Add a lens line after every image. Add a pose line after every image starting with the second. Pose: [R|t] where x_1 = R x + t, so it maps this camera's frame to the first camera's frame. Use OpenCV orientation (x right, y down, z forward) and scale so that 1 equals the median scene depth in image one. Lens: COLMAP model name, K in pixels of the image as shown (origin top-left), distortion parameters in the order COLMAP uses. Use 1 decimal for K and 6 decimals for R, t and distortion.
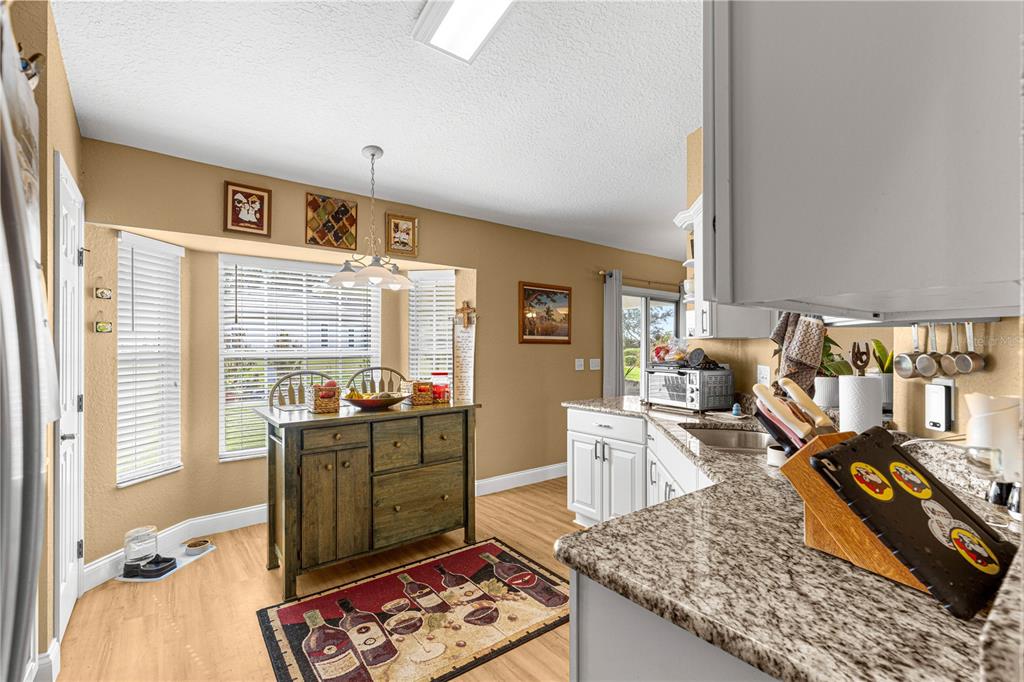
lens RADIAL K [[455.6, 0, 512.4], [0, 455.6, 345.0], [0, 0, 1]] dist [0.007567, -0.000621]
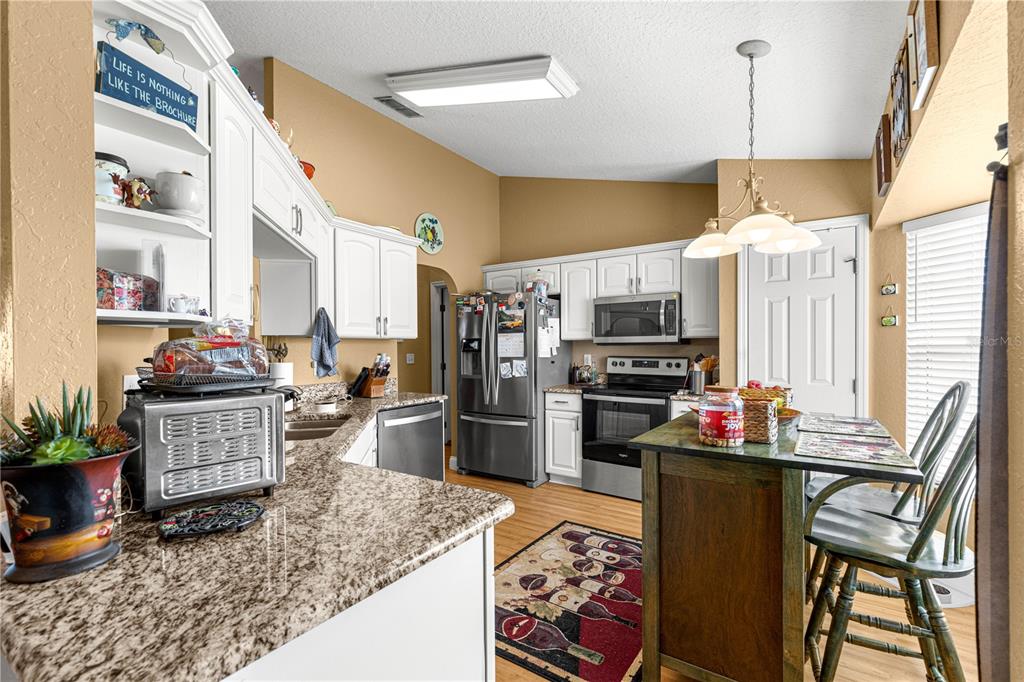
lens RADIAL K [[455.6, 0, 513.1], [0, 455.6, 347.2], [0, 0, 1]] dist [0.007567, -0.000621]
pose [[-0.948918, 0.008929, -0.315395, 0.330135], [0.011125, 0.999925, -0.005162, 0.020409], [0.315325, -0.008407, -0.948946, 2.047315]]
